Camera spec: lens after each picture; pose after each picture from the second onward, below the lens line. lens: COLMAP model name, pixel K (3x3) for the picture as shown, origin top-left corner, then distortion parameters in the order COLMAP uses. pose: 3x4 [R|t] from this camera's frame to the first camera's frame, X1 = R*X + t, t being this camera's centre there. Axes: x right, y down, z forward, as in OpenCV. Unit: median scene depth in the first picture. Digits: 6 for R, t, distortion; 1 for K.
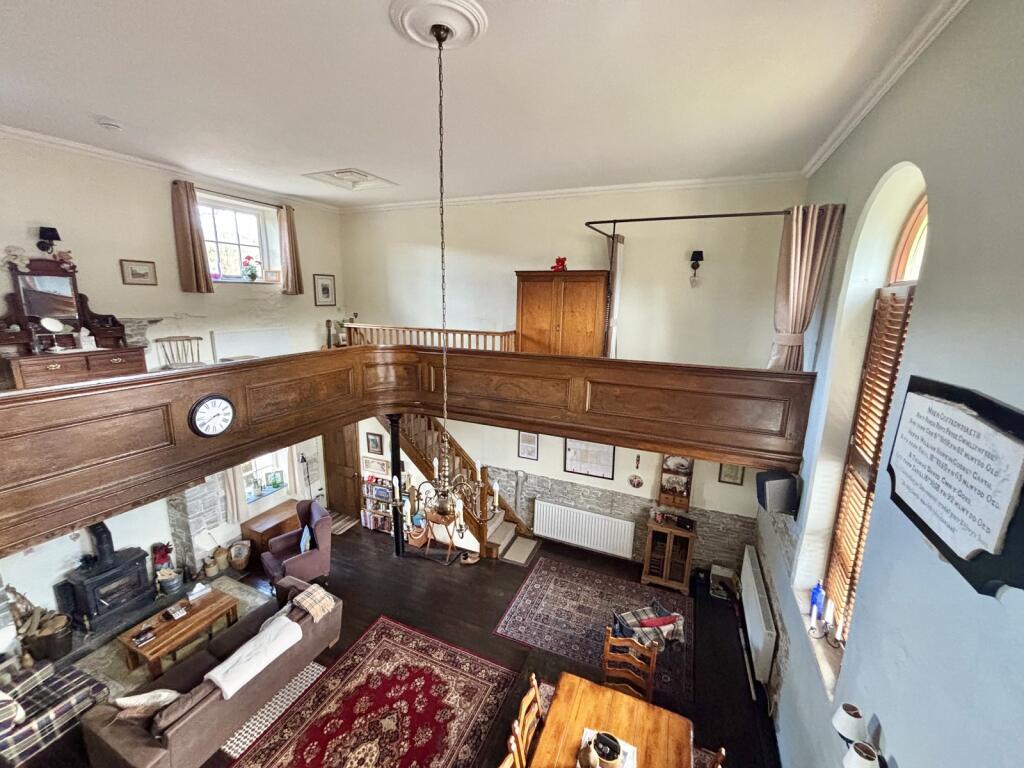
lens RADIAL K [[407.7, 0, 510.1], [0, 407.7, 381.4], [0, 0, 1]] dist [-0.000039, -0.000232]
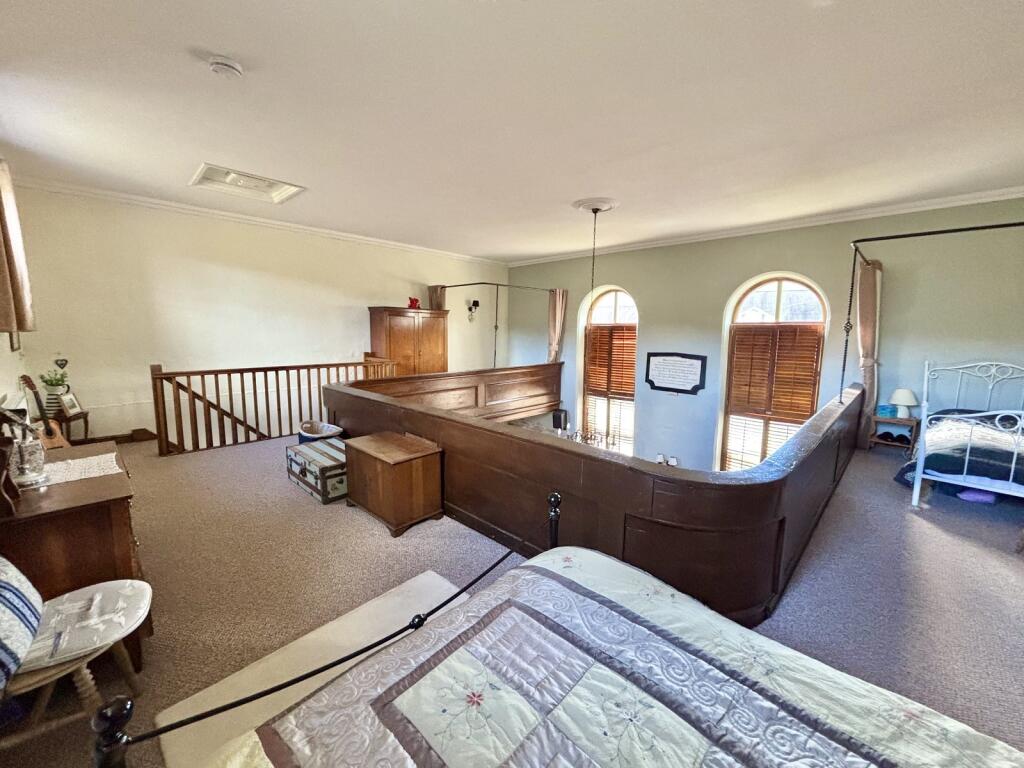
lens RADIAL K [[407.7, 0, 510.1], [0, 407.7, 381.4], [0, 0, 1]] dist [-0.000039, -0.000232]
pose [[0.344923, -0.131656, 0.929352, -1.021589], [0.183430, 0.980478, 0.070820, -0.087843], [-0.920533, 0.146044, 0.362339, 0.309349]]
